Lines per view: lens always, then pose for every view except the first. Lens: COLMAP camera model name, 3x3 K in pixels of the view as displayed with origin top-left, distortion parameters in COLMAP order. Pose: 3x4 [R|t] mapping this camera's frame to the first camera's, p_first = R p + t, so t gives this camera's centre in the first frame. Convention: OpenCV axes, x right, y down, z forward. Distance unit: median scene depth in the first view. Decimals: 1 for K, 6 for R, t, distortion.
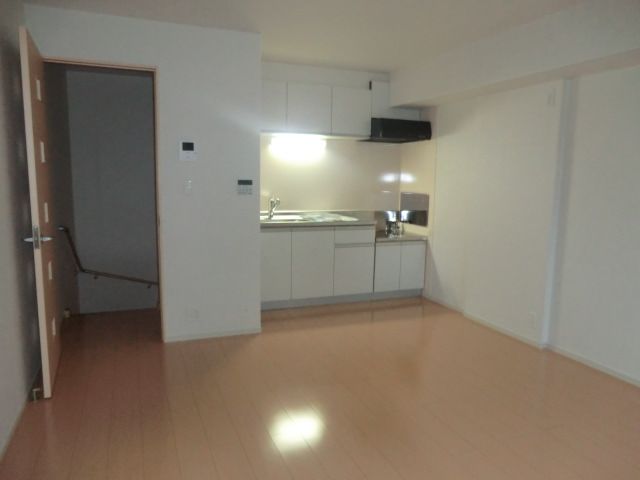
lens RADIAL K [[467.4, 0, 322.6], [0, 467.4, 241.6], [0, 0, 1]] dist [-0.081316, 0.094815]
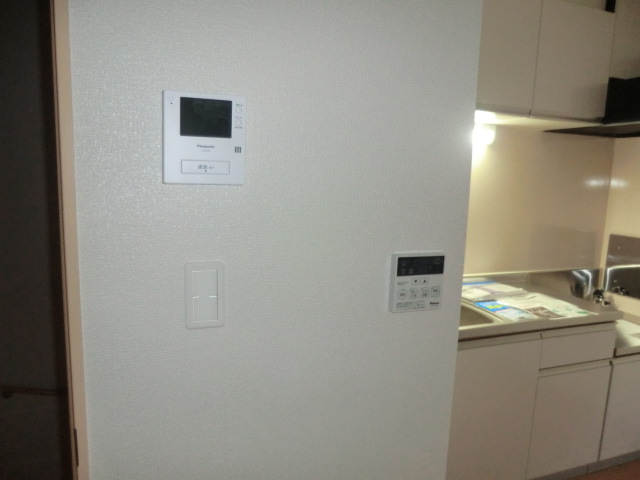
lens RADIAL K [[467.4, 0, 322.6], [0, 467.4, 241.6], [0, 0, 1]] dist [-0.081316, 0.094815]
pose [[0.999828, 0.013346, -0.012862, -0.216268], [-0.013365, 0.999910, -0.001433, -0.137723], [0.012842, 0.001605, 0.999916, 0.730331]]
